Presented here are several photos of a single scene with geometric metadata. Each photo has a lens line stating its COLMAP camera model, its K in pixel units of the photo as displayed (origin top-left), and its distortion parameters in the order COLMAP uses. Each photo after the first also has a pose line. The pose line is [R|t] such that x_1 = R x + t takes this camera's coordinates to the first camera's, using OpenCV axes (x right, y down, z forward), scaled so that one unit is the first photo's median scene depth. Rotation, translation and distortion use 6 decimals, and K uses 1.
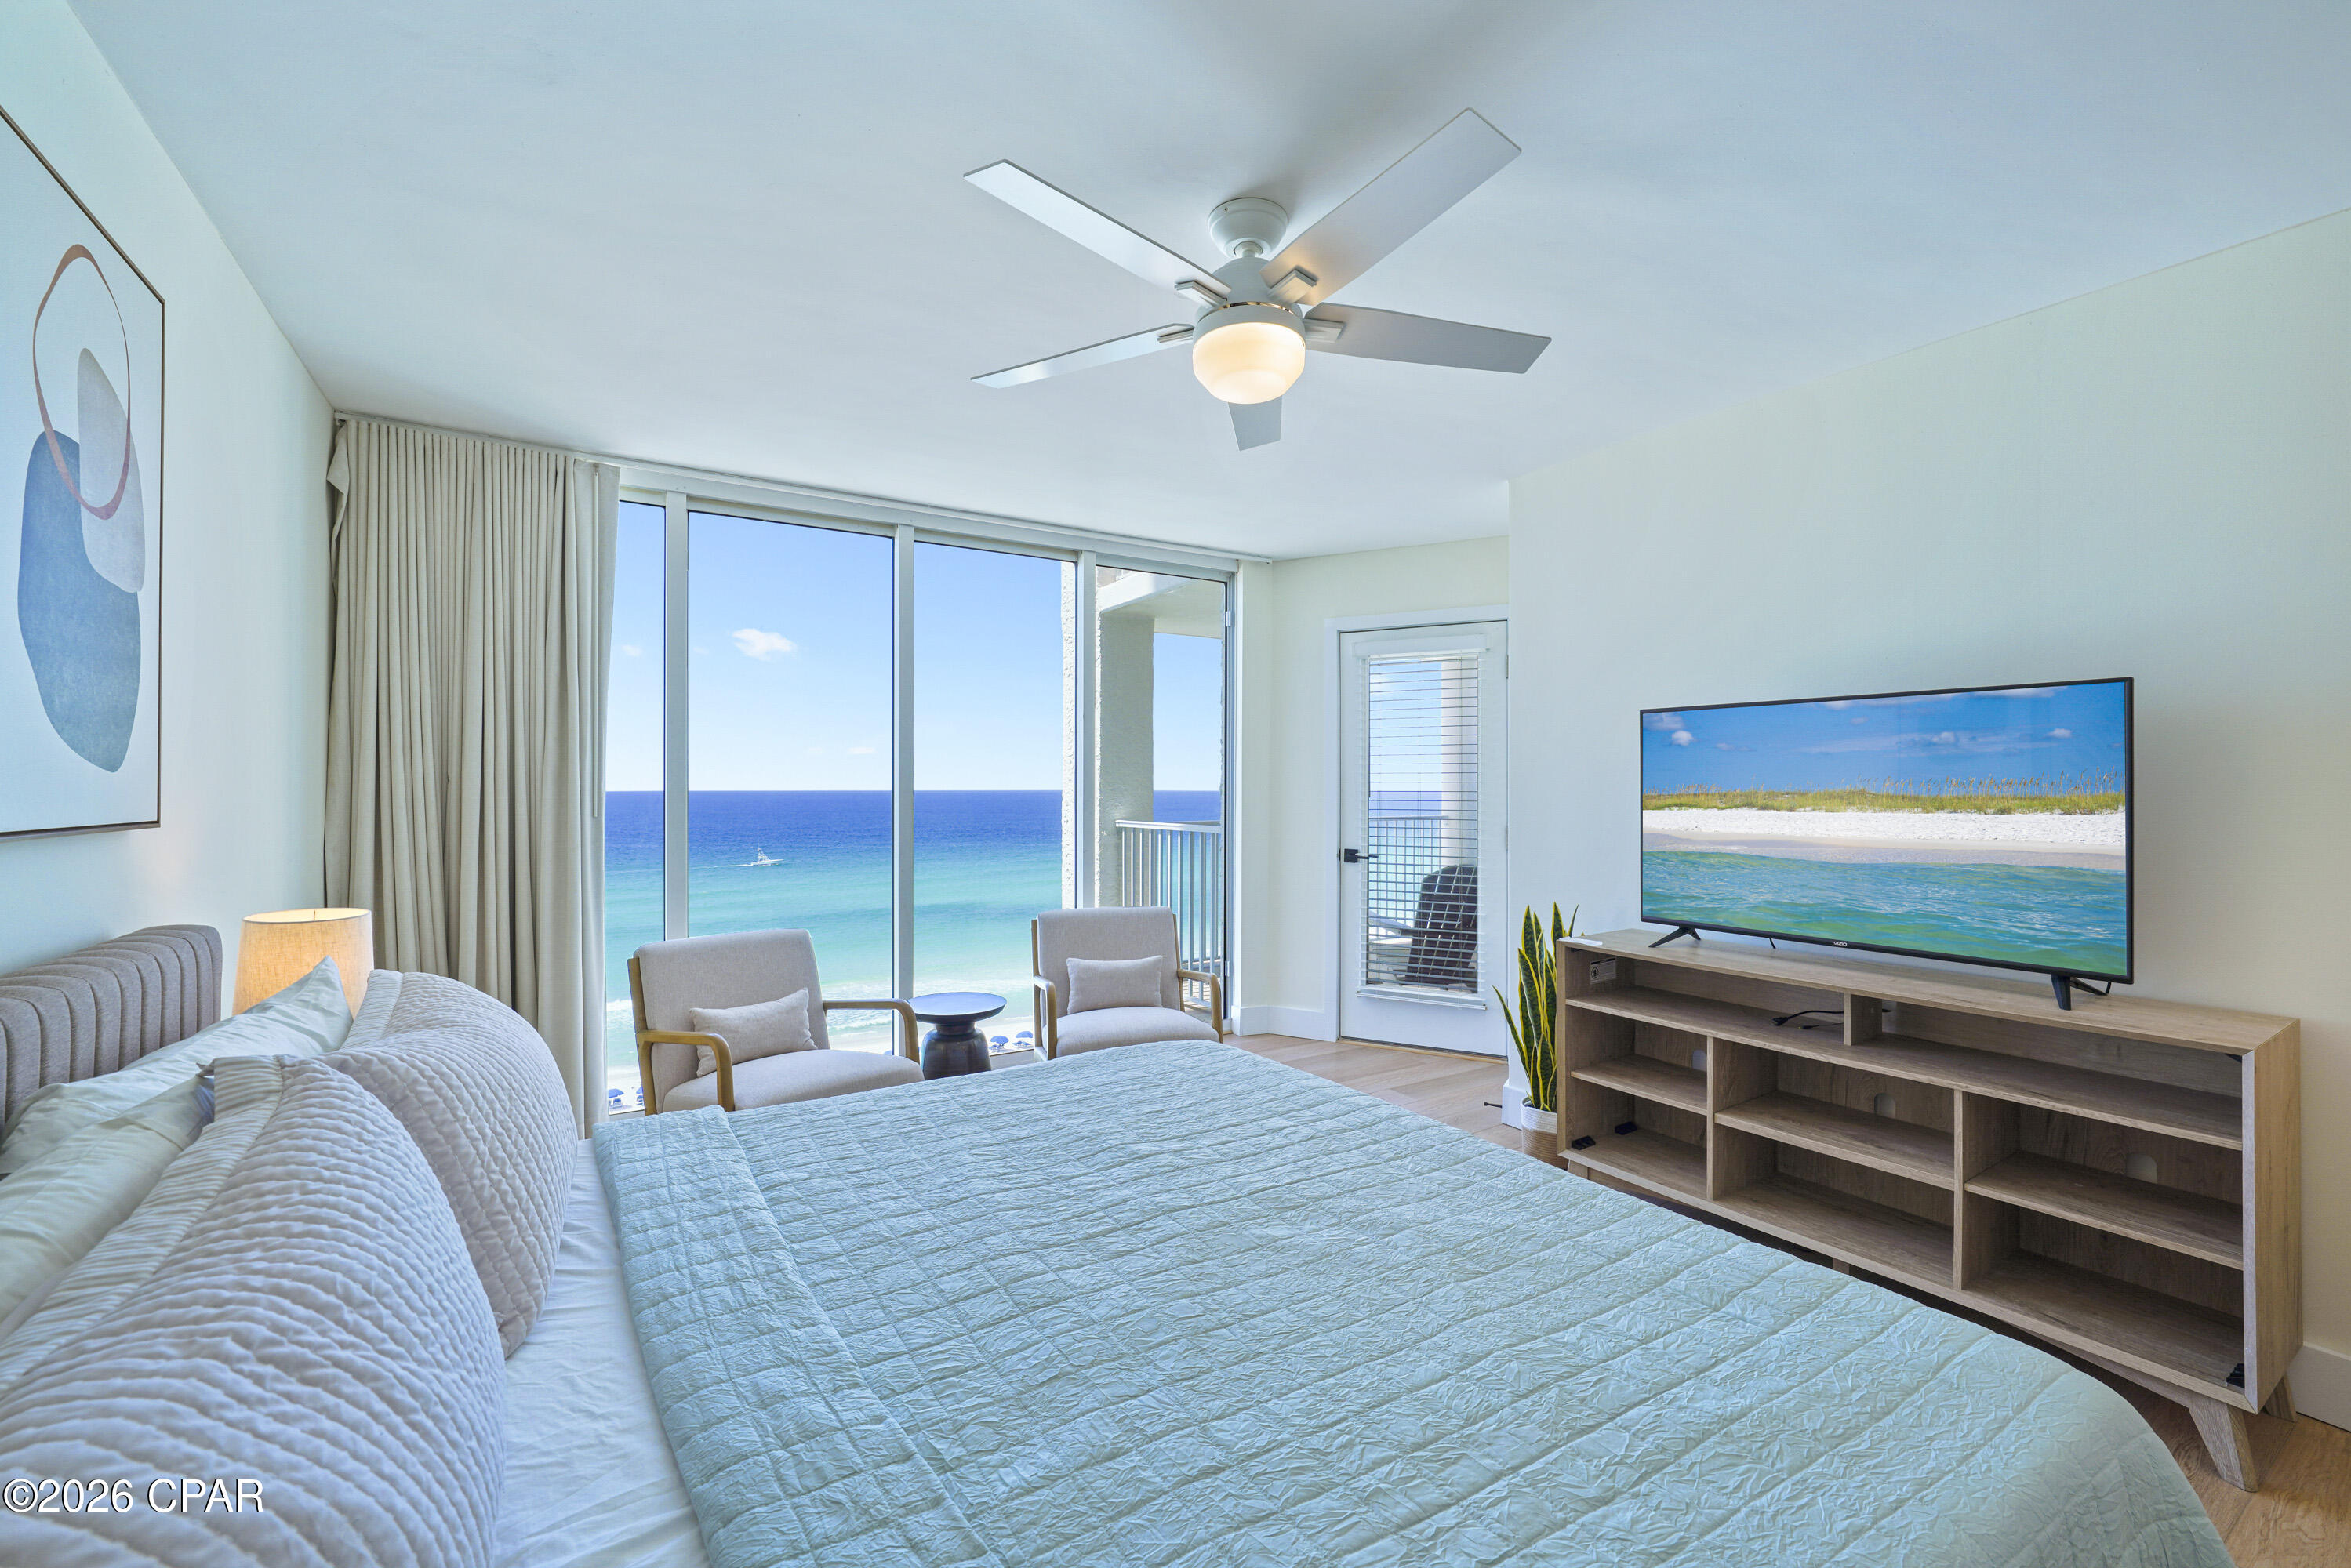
lens RADIAL K [[971.4, 0, 1180.0], [0, 971.4, 784.4], [0, 0, 1]] dist [-0.010197, 0.003000]
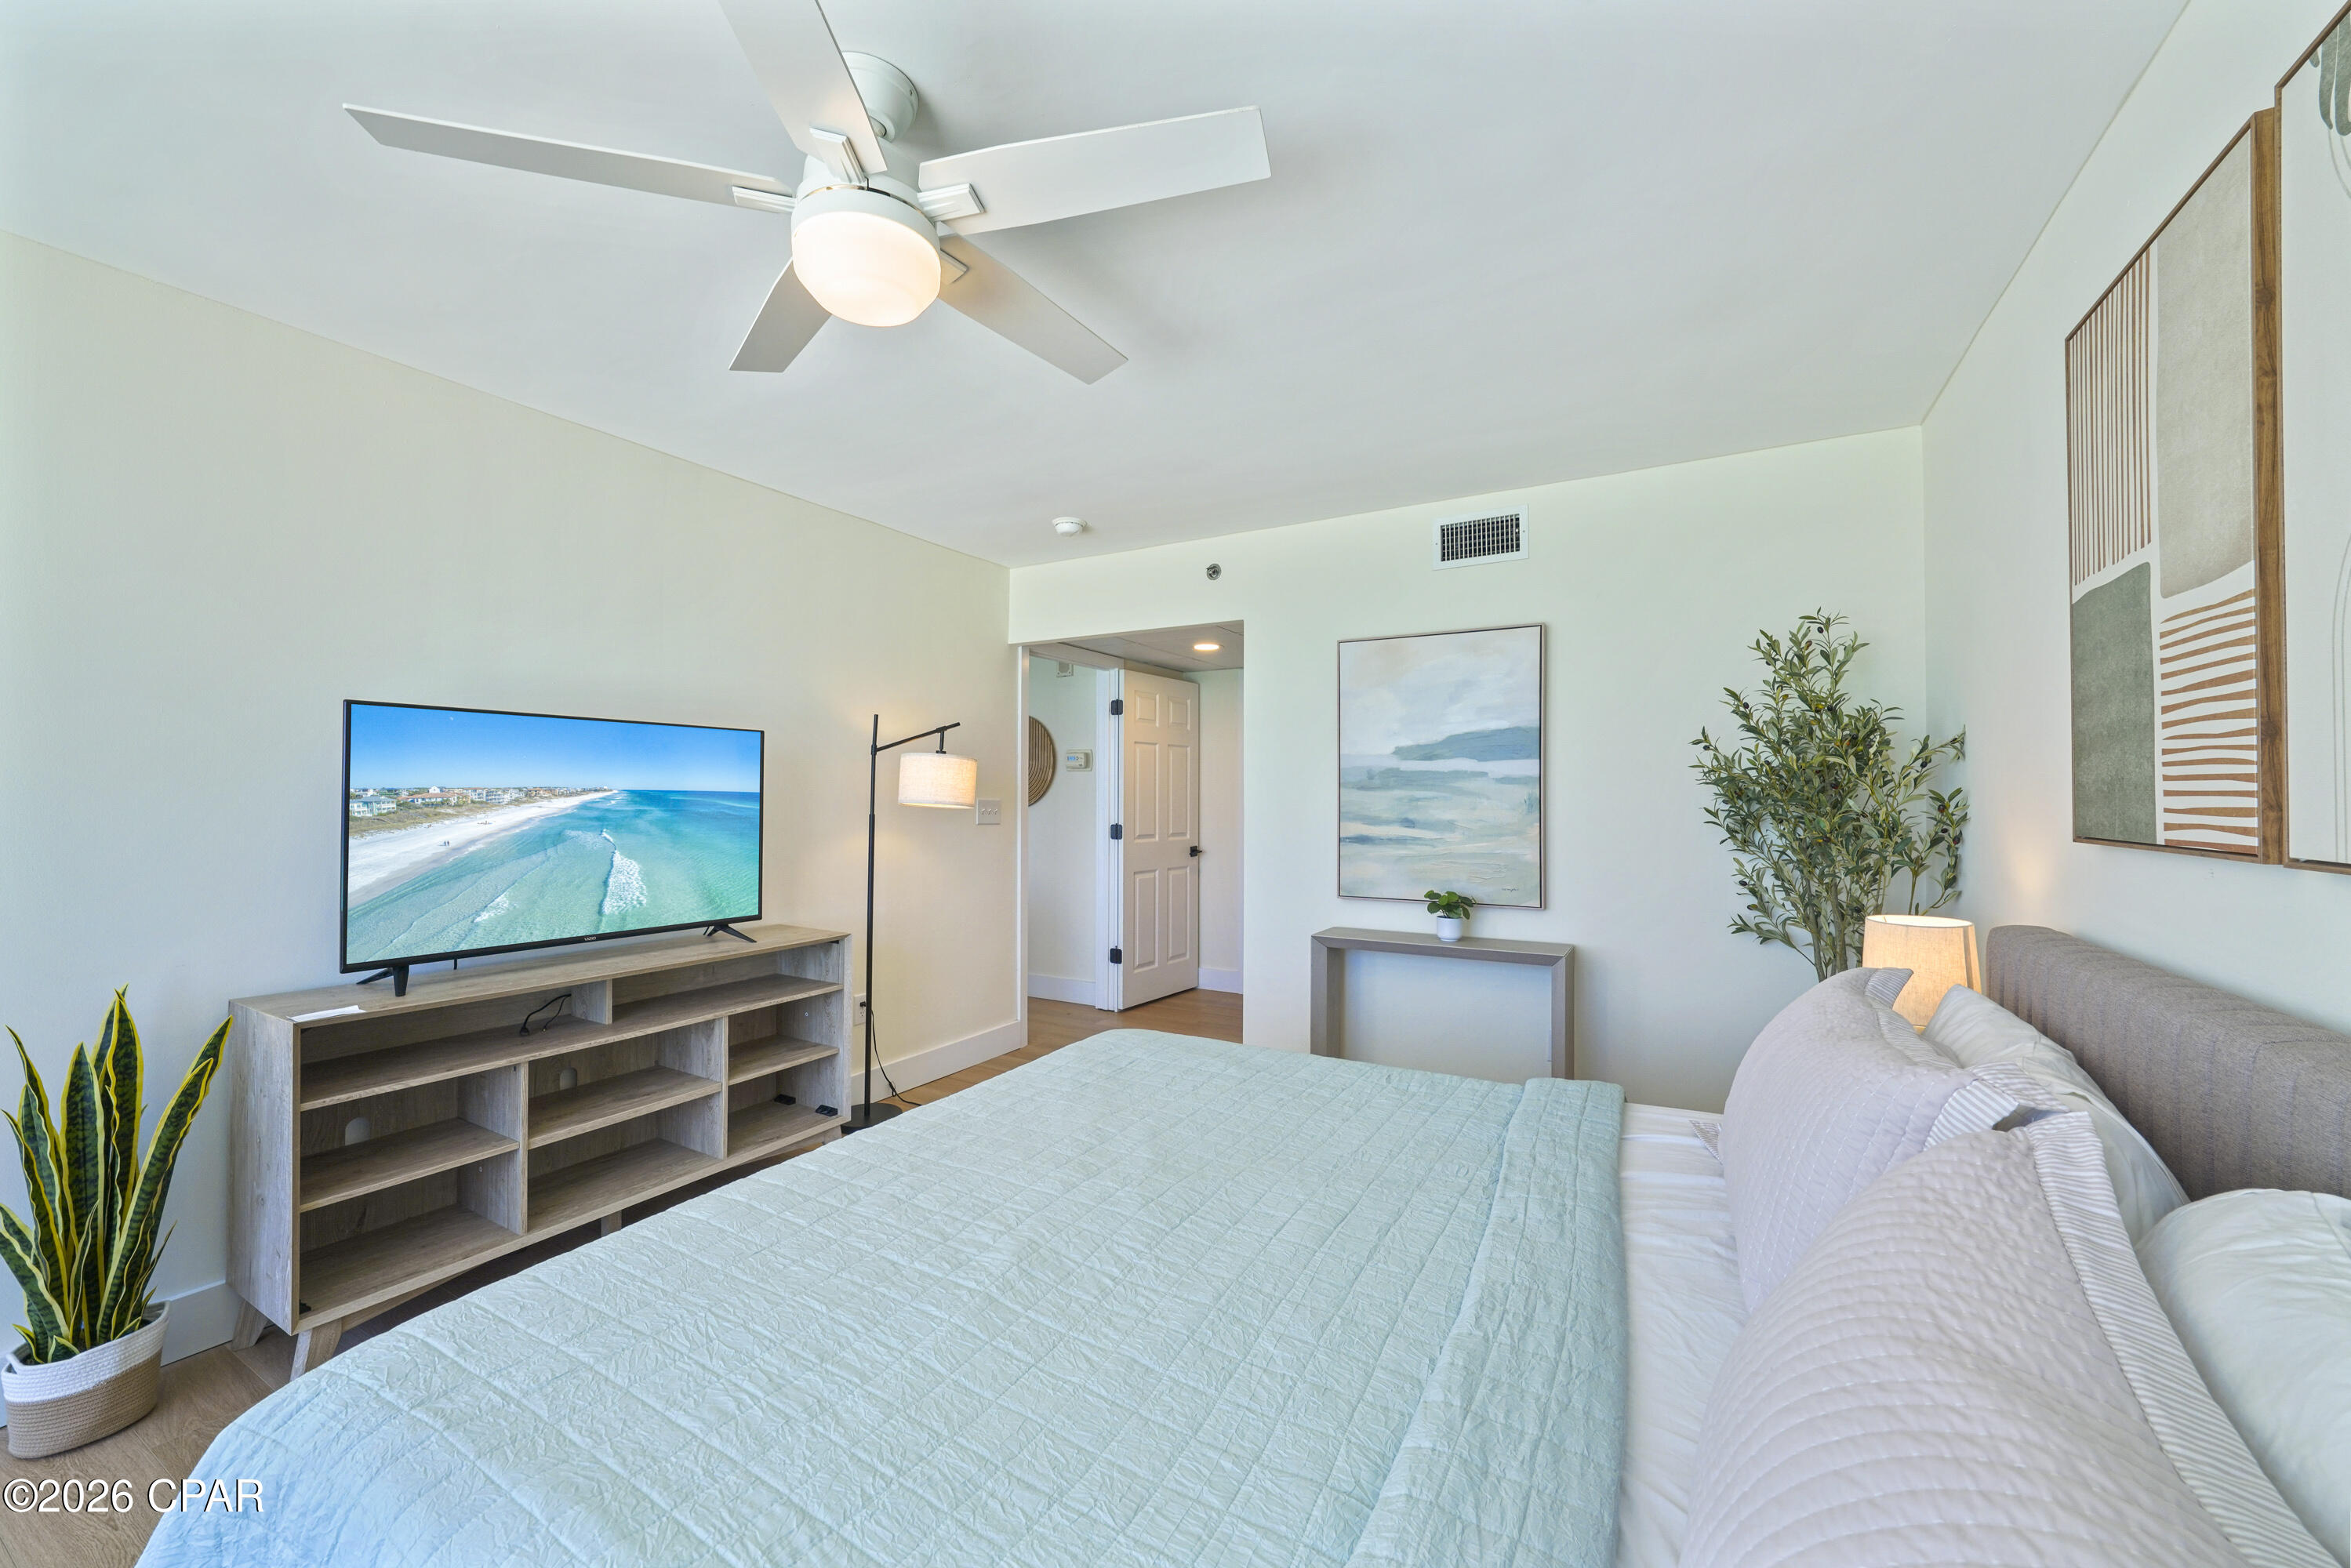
lens RADIAL K [[902.1, 0, 1192.8], [0, 902.1, 782.7], [0, 0, 1]] dist [-0.017270, 0.004669]
pose [[-0.476063, 0.012119, 0.879328, -0.547145], [-0.004771, 0.999855, -0.016363, -0.001015], [-0.879398, -0.011985, -0.475936, 0.861818]]
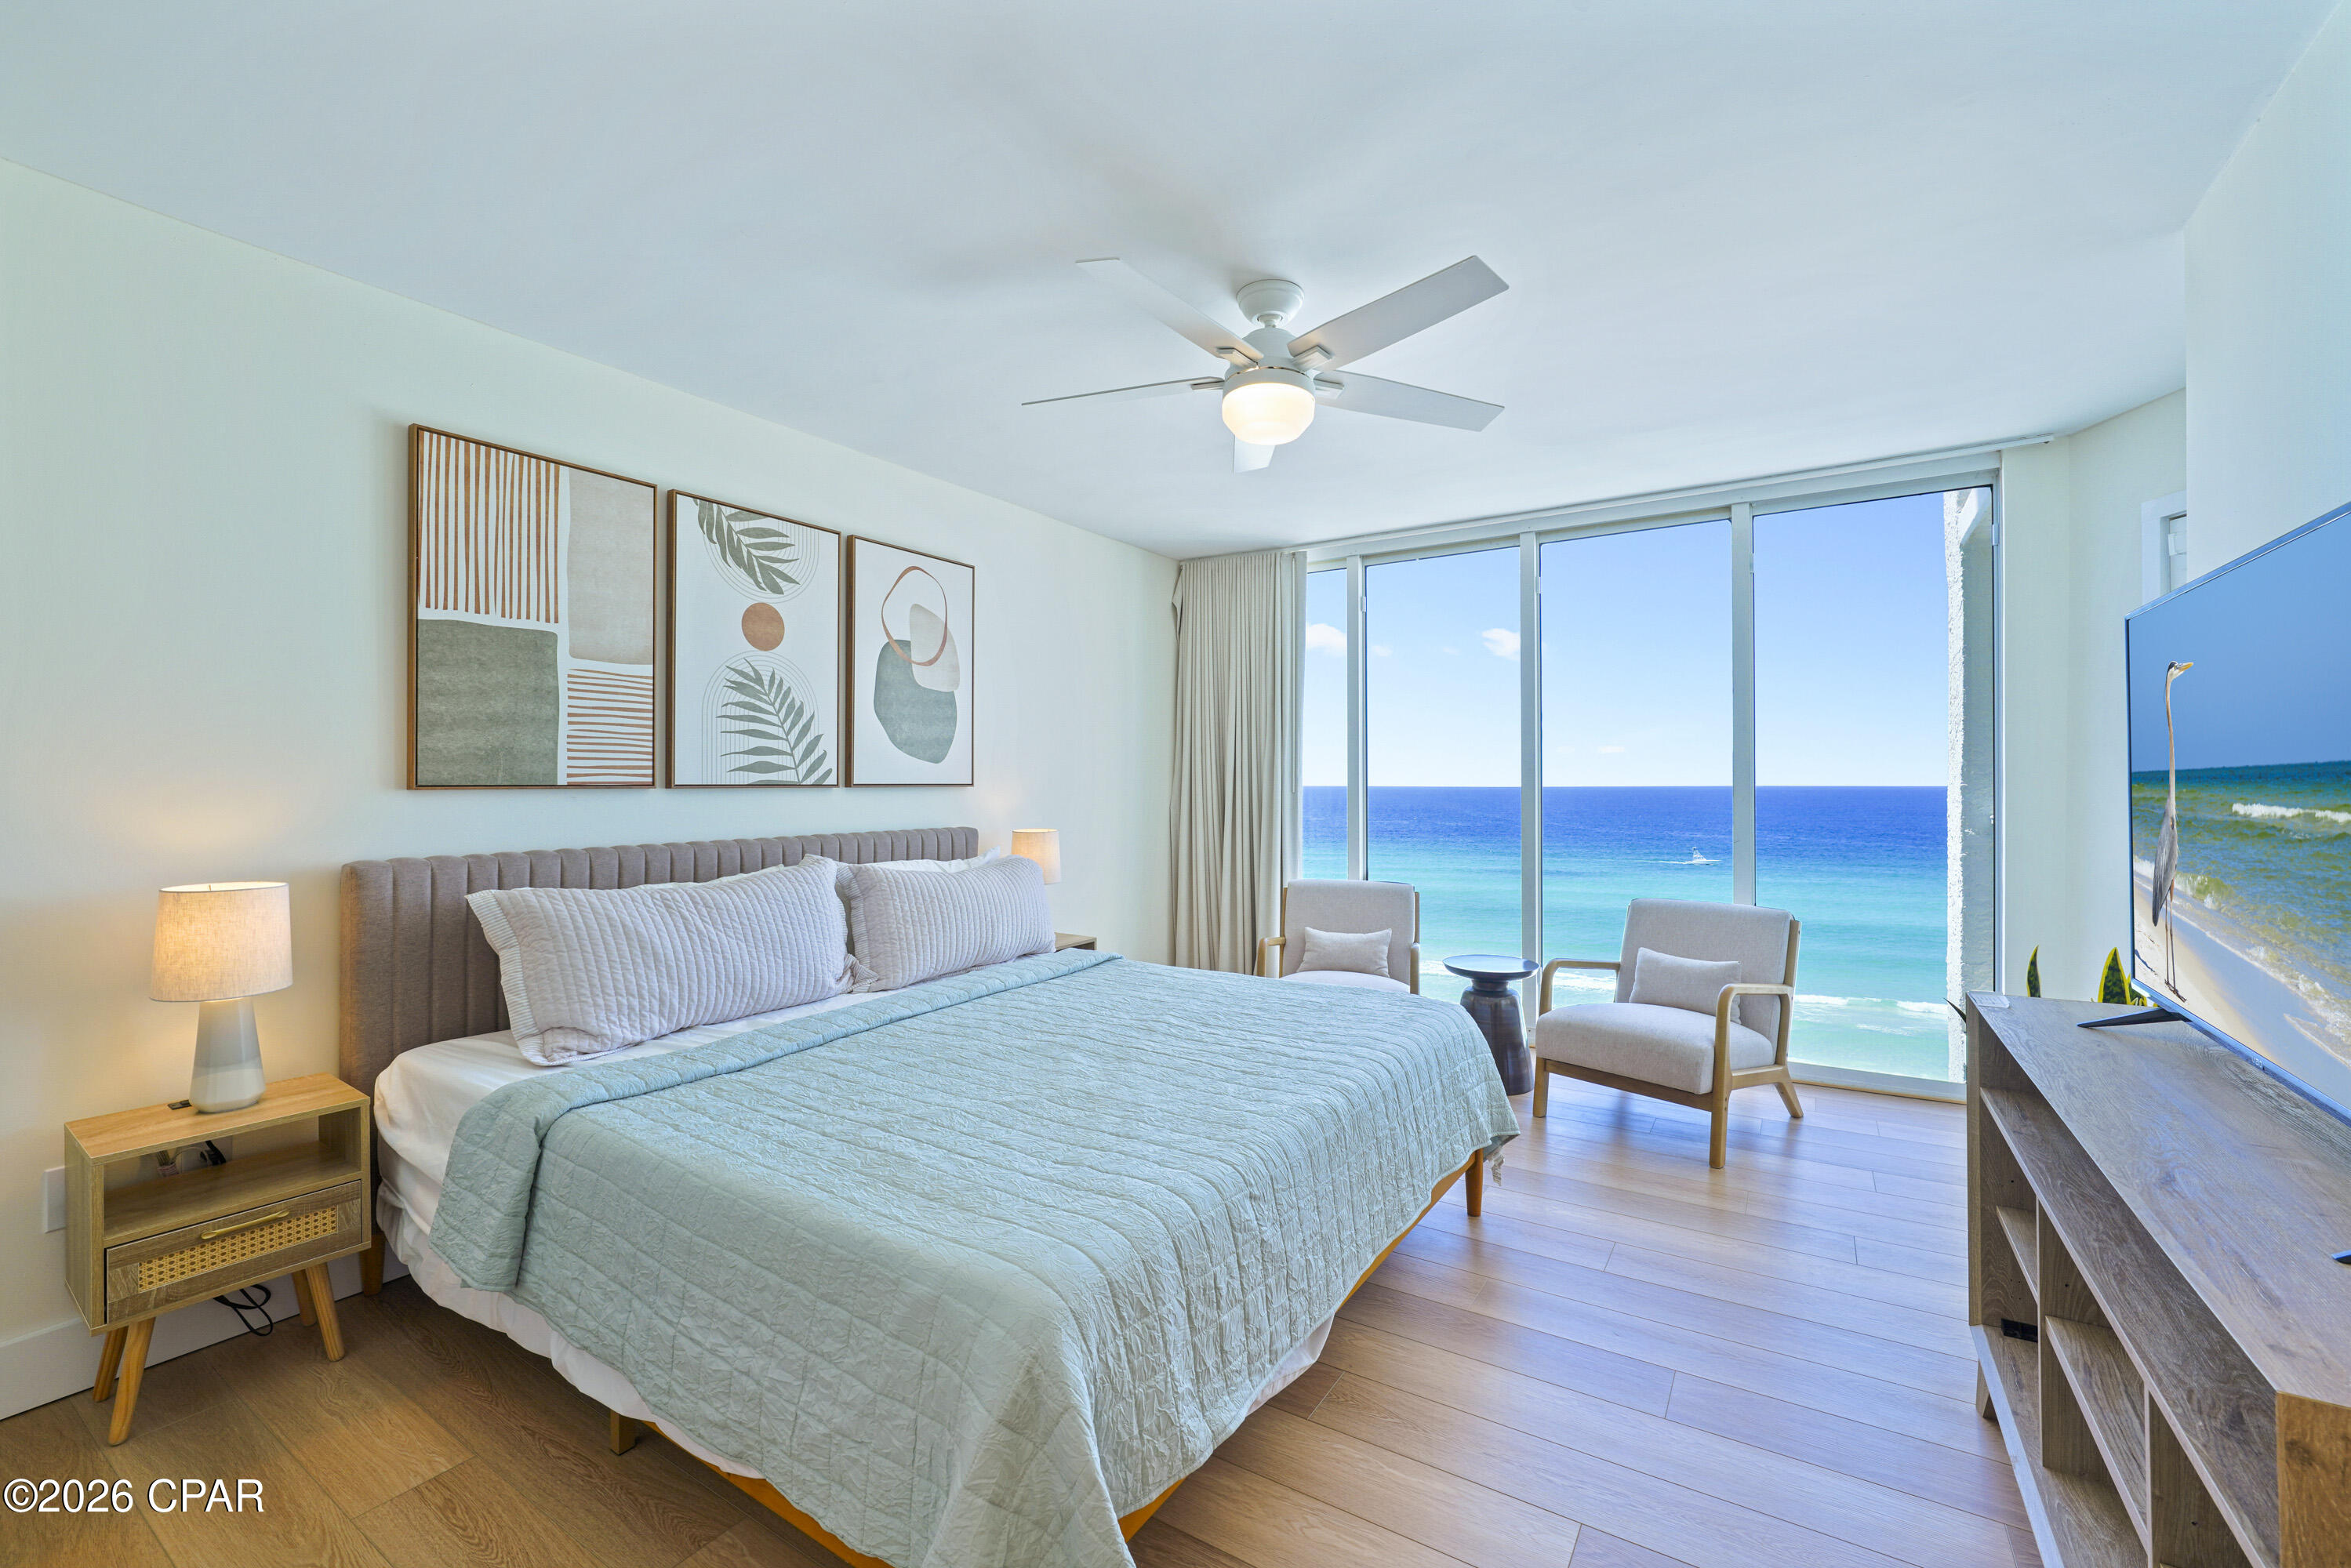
lens RADIAL K [[971.4, 0, 1193.4], [0, 971.4, 782.2], [0, 0, 1]] dist [-0.010197, 0.003000]
pose [[0.421926, -0.000872, -0.906630, 0.875849], [0.003183, 0.999995, 0.000519, 0.021983], [0.906625, -0.003105, 0.421927, 0.307941]]
